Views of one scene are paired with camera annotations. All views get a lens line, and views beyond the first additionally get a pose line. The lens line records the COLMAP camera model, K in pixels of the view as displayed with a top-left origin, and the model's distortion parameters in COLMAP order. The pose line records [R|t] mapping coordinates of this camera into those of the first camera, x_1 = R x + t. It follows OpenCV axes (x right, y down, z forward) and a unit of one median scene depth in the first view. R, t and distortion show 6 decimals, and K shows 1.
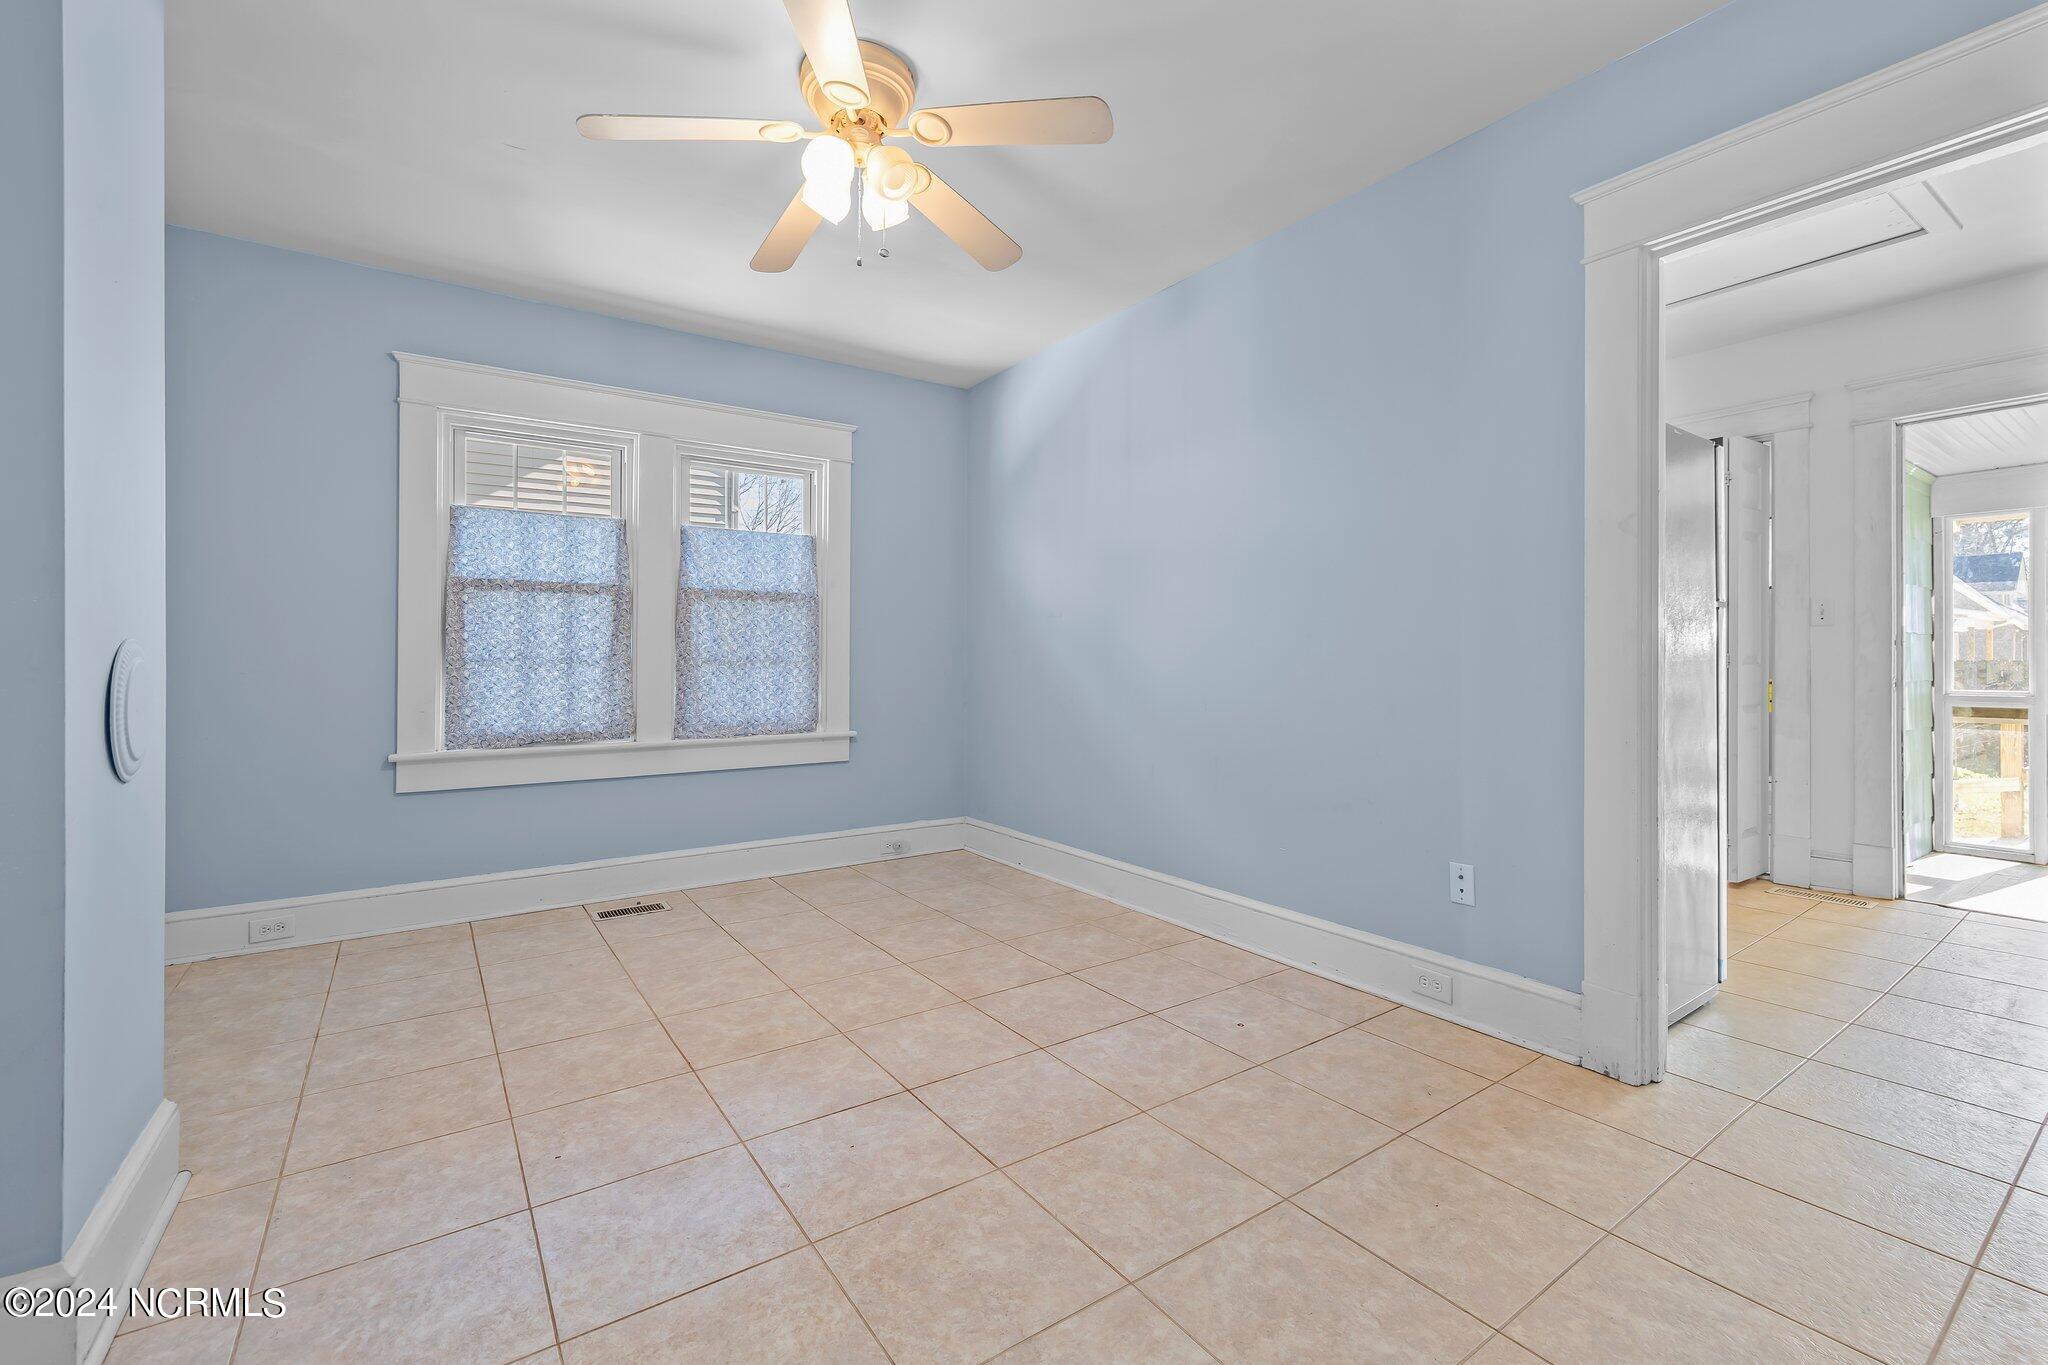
lens RADIAL K [[861.2, 0, 1017.4], [0, 861.2, 669.1], [0, 0, 1]] dist [0.000095, 0.000750]
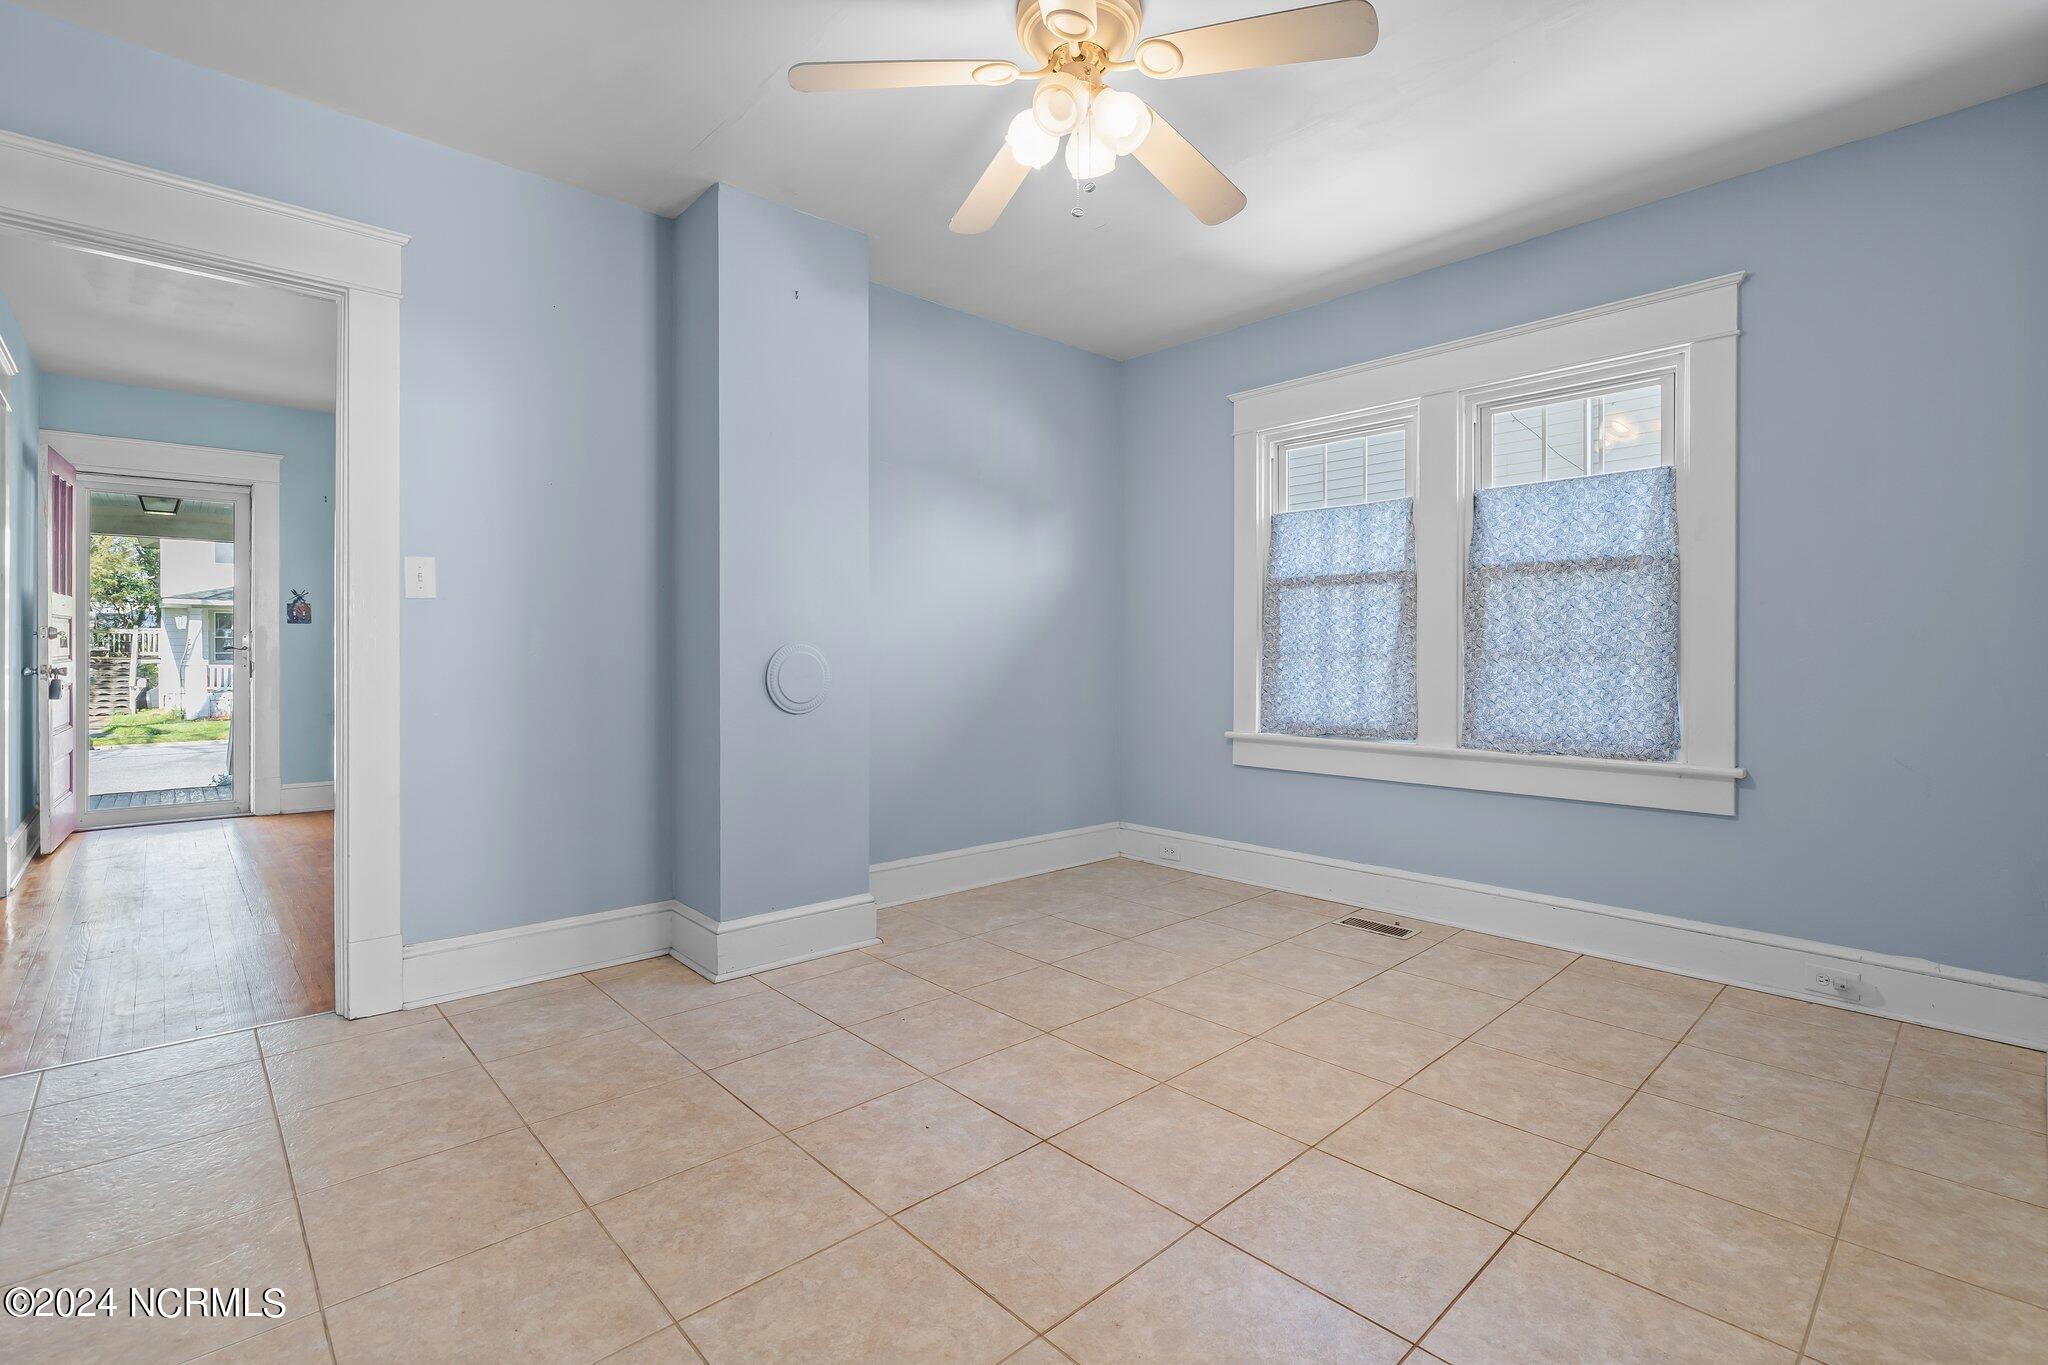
lens RADIAL K [[922.3, 0, 1026.5], [0, 922.3, 660.4], [0, 0, 1]] dist [-0.005603, 0.000488]
pose [[0.151769, 0.008062, -0.988383, 0.480314], [-0.012031, 0.999908, 0.006308, -0.004607], [0.988343, 0.010934, 0.151852, 0.502275]]
